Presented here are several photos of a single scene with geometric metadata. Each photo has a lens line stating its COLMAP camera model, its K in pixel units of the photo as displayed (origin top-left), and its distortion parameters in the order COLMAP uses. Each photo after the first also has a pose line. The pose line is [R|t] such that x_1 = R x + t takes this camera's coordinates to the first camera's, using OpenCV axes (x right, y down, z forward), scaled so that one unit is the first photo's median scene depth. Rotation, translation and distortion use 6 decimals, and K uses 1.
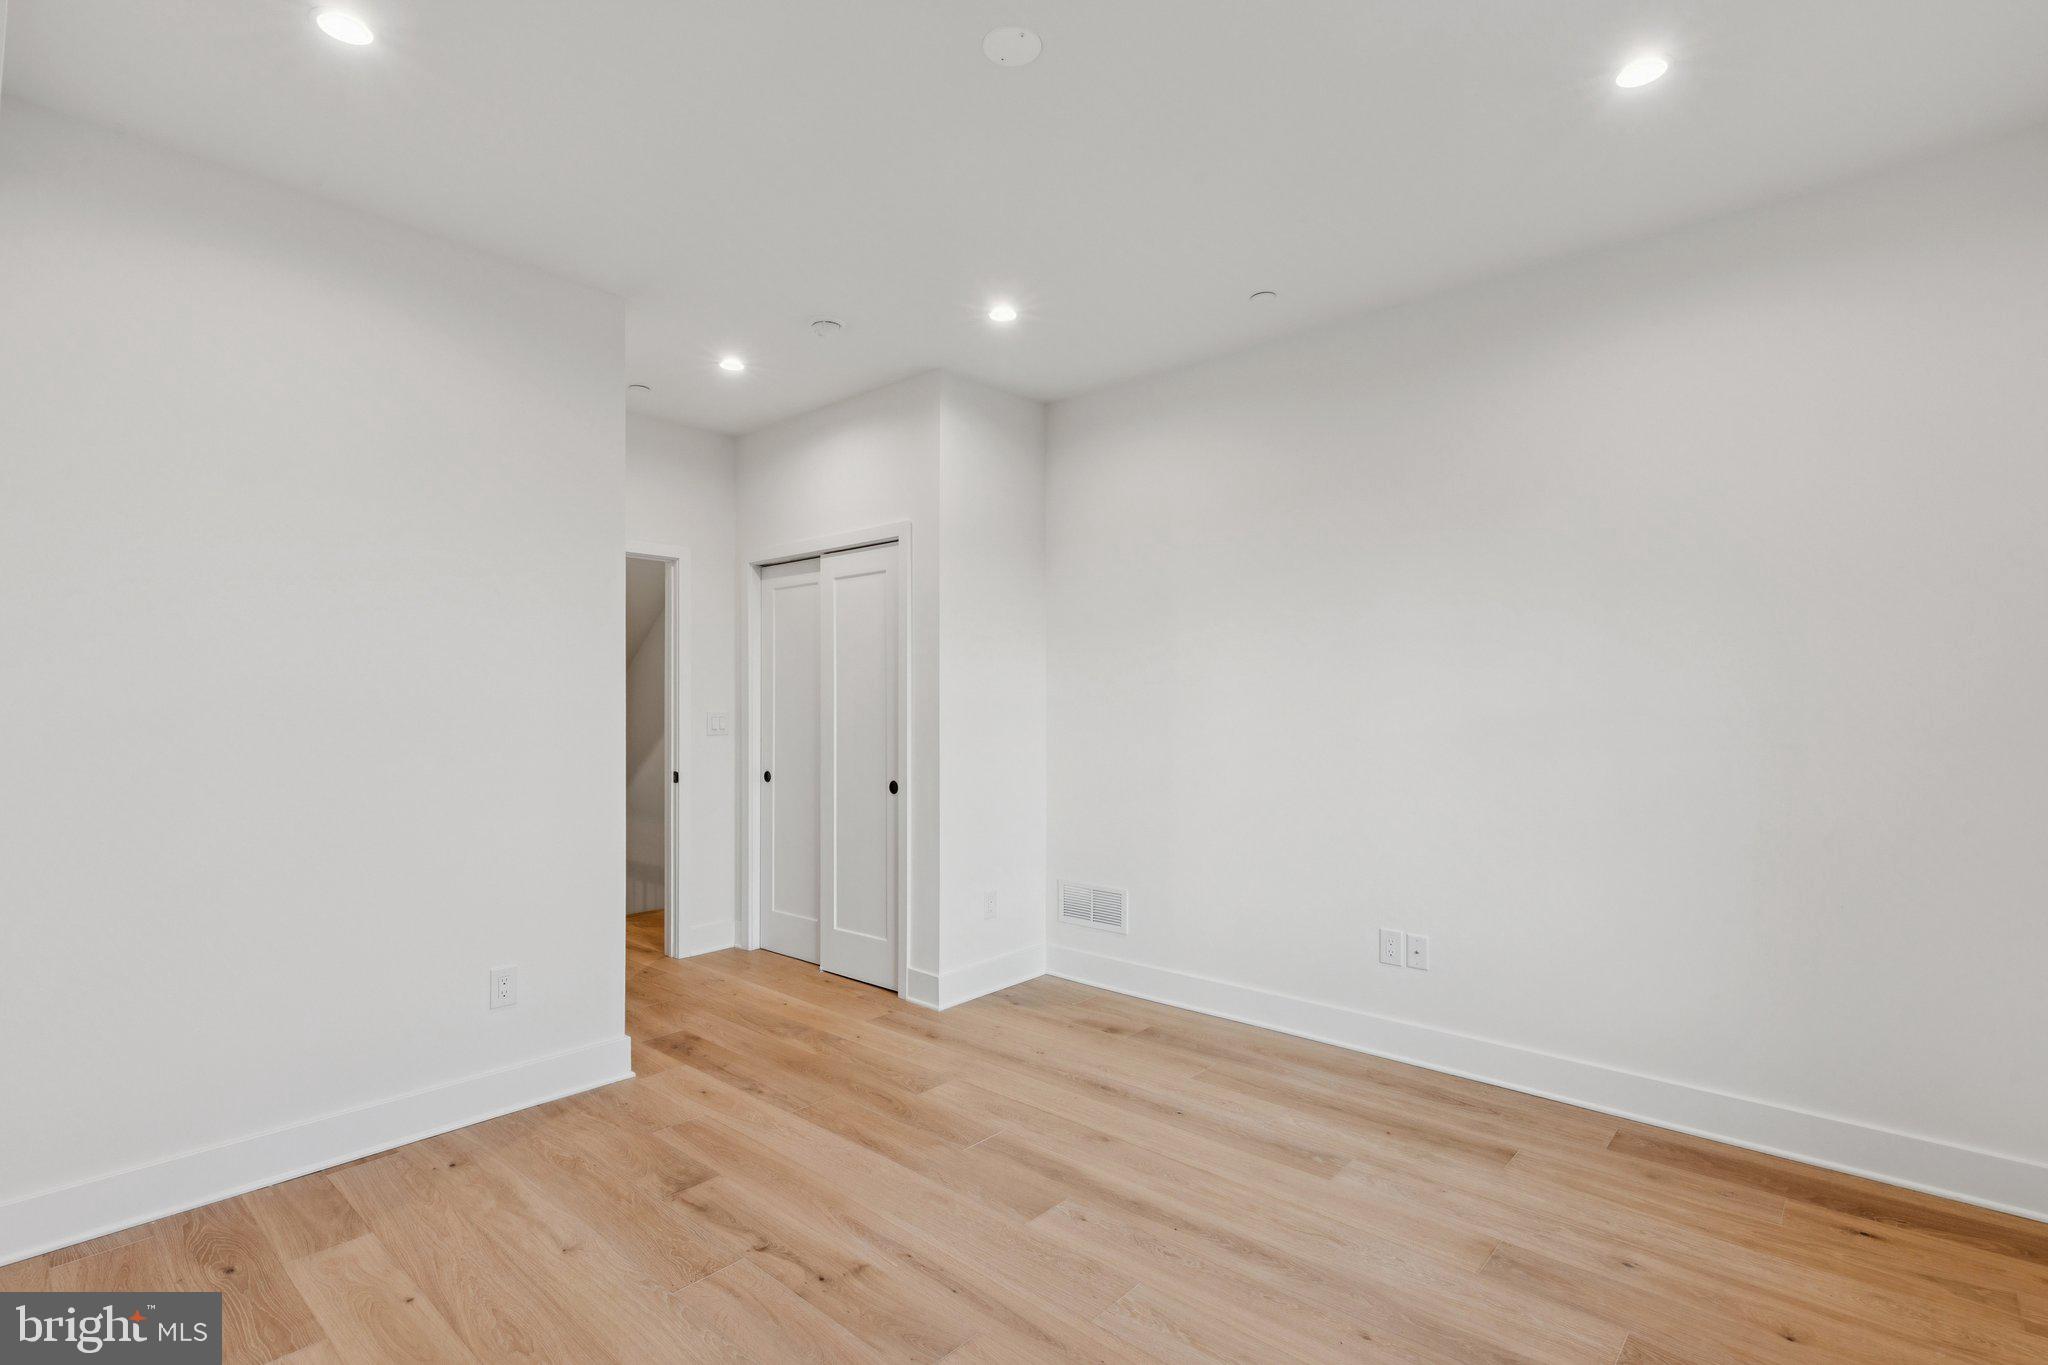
lens RADIAL K [[957.1, 0, 1057.1], [0, 957.1, 685.9], [0, 0, 1]] dist [0.001283, 0.000599]
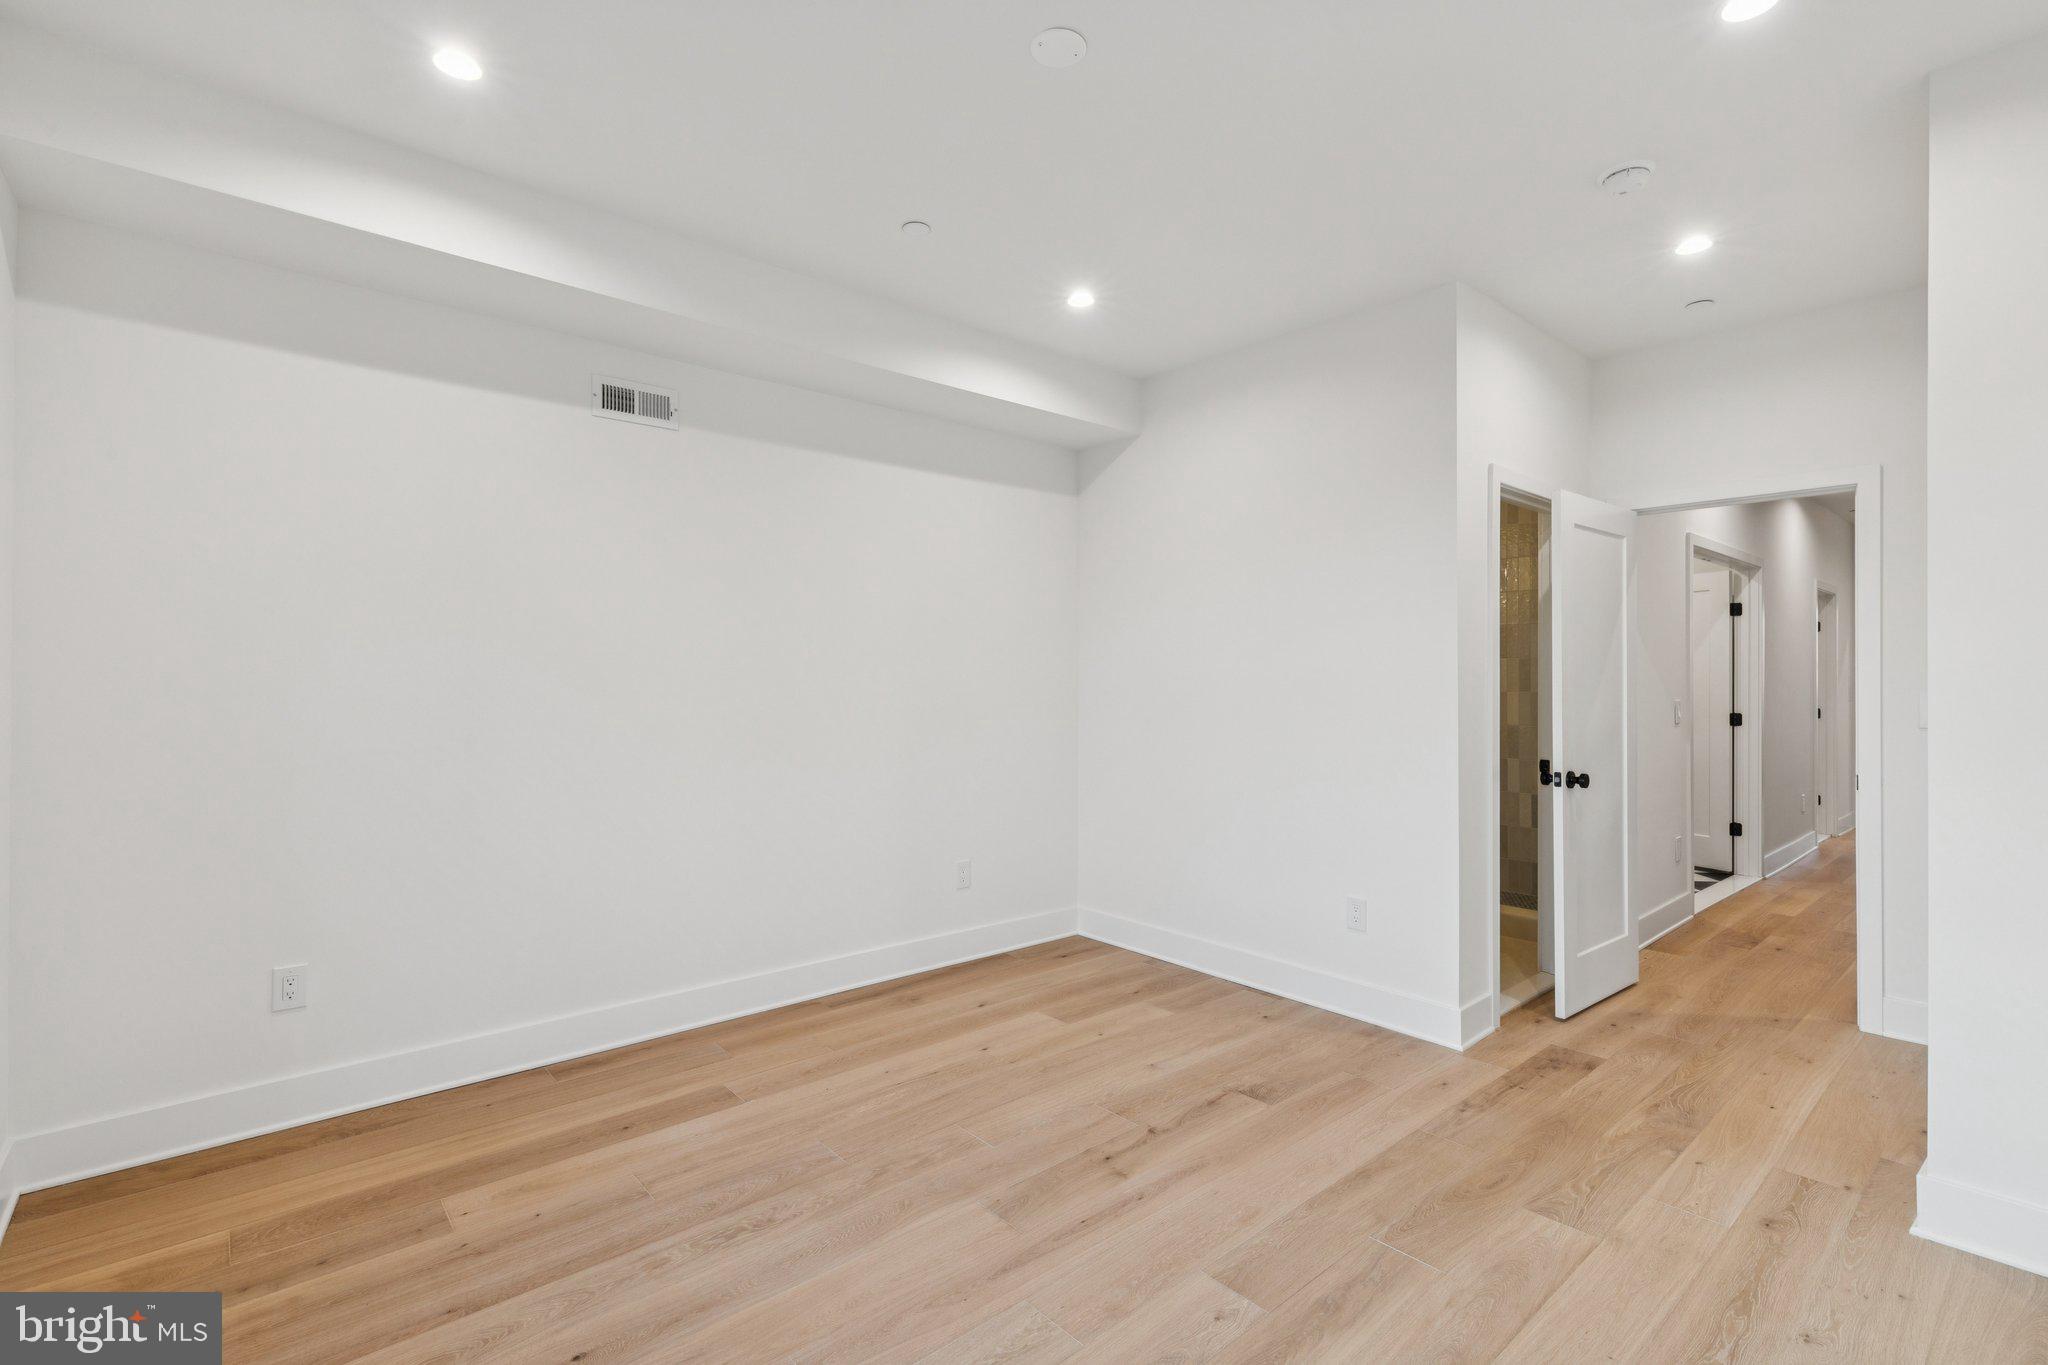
lens RADIAL K [[941.1, 0, 1031.2], [0, 941.1, 660.9], [0, 0, 1]] dist [0.005171, 0.000725]
pose [[-0.138458, -0.017750, -0.990209, 0.795026], [0.010410, 0.999758, -0.019376, 0.013650], [0.990314, -0.012991, -0.138240, 0.899352]]
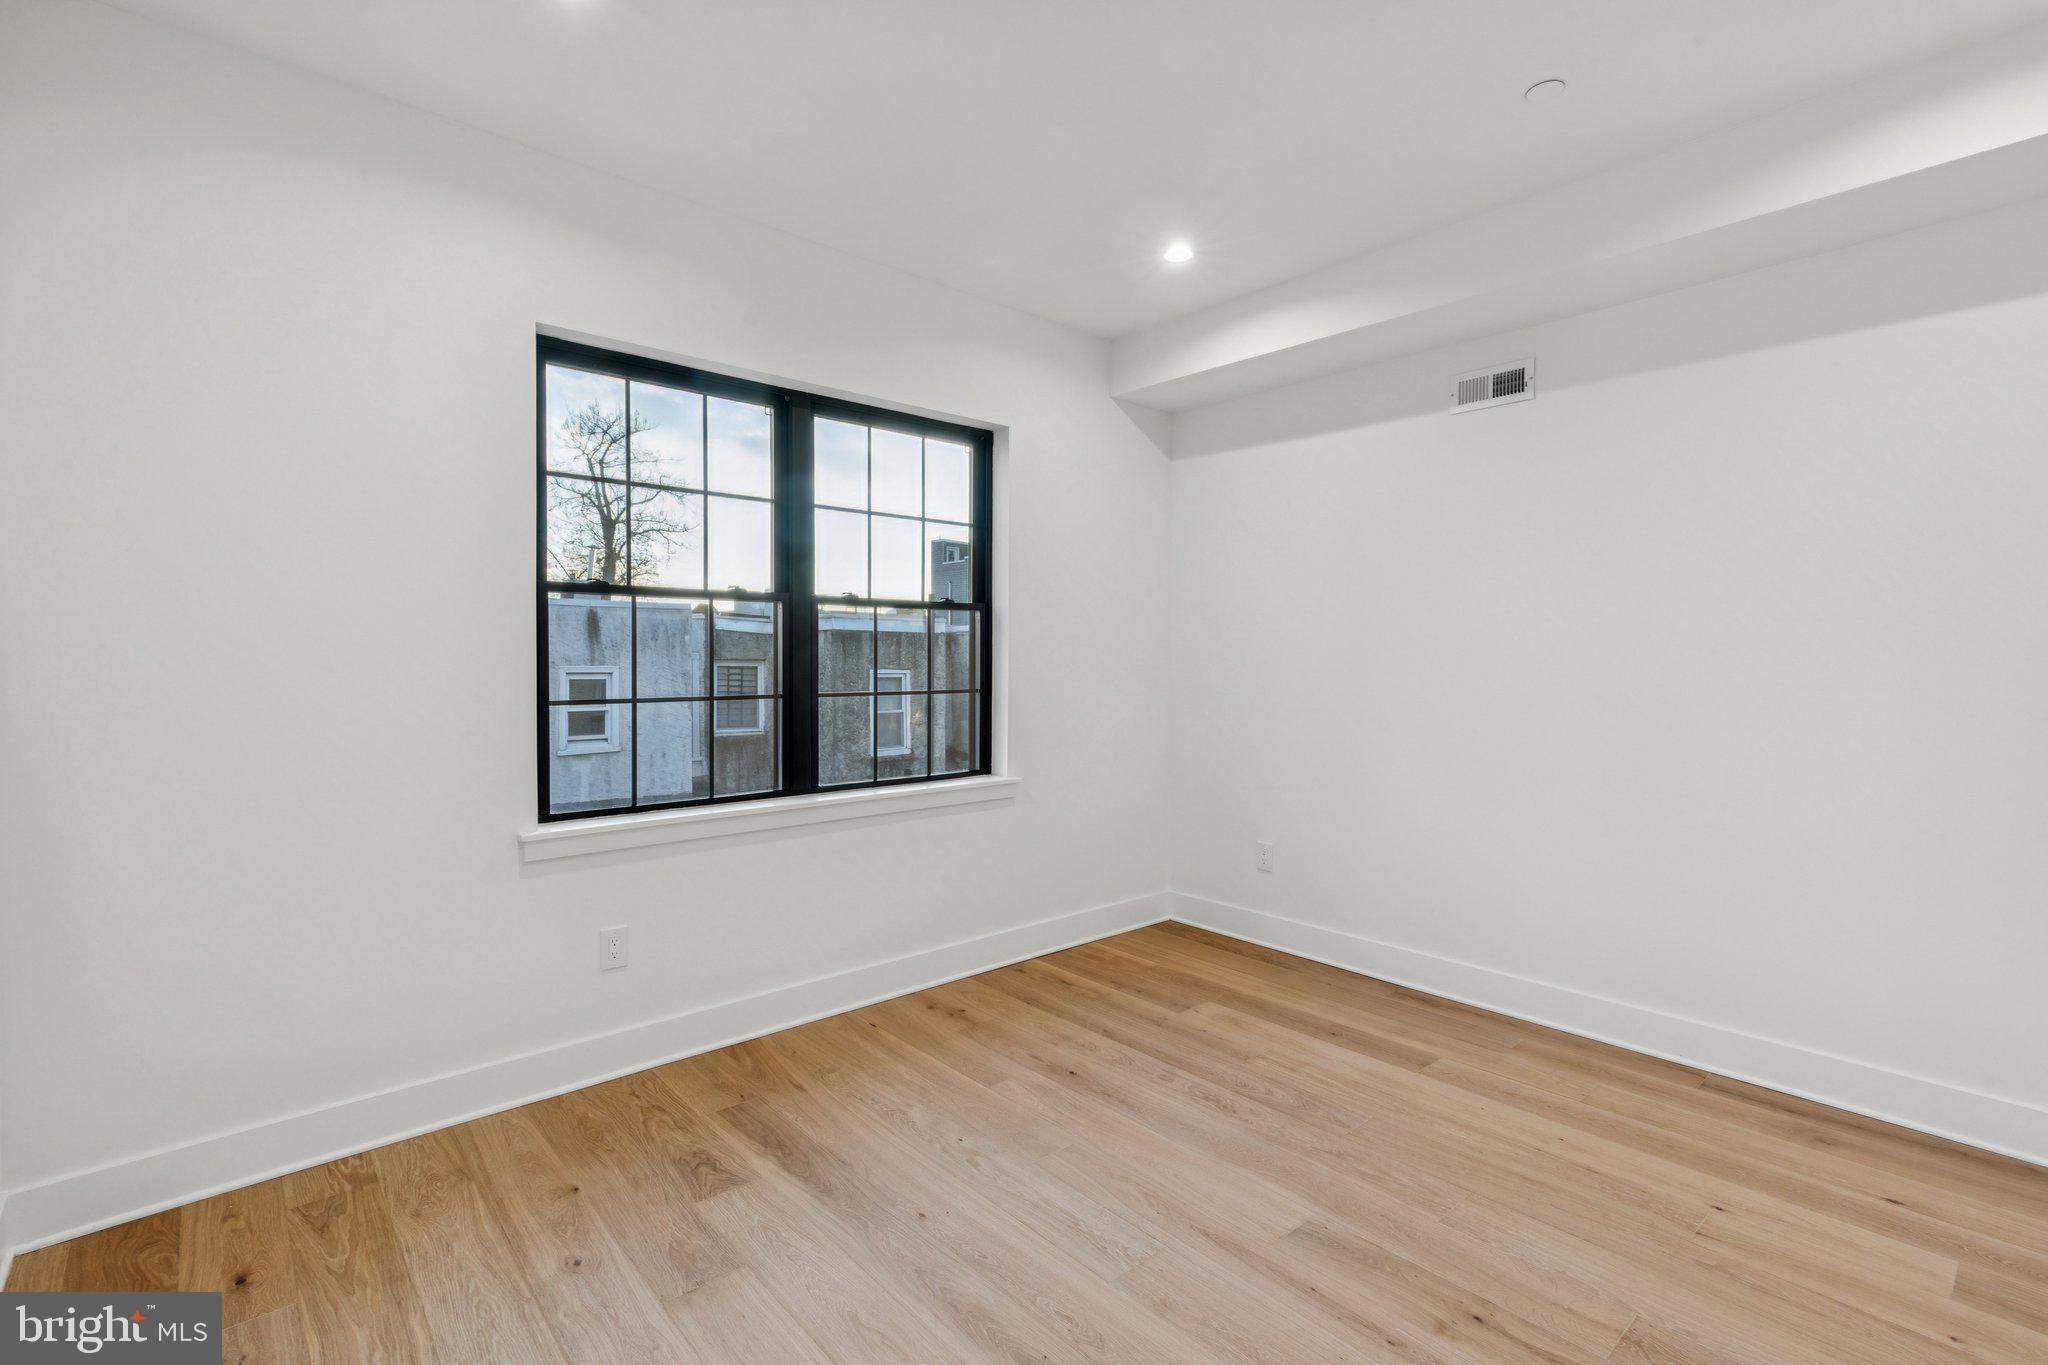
lens RADIAL K [[941.1, 0, 1031.2], [0, 941.1, 660.9], [0, 0, 1]] dist [0.005171, 0.000725]
pose [[-0.989641, -0.001378, 0.143557, 0.026993], [-0.002476, 0.999969, -0.007472, 0.023950], [-0.143543, -0.007750, -0.989614, 1.598231]]
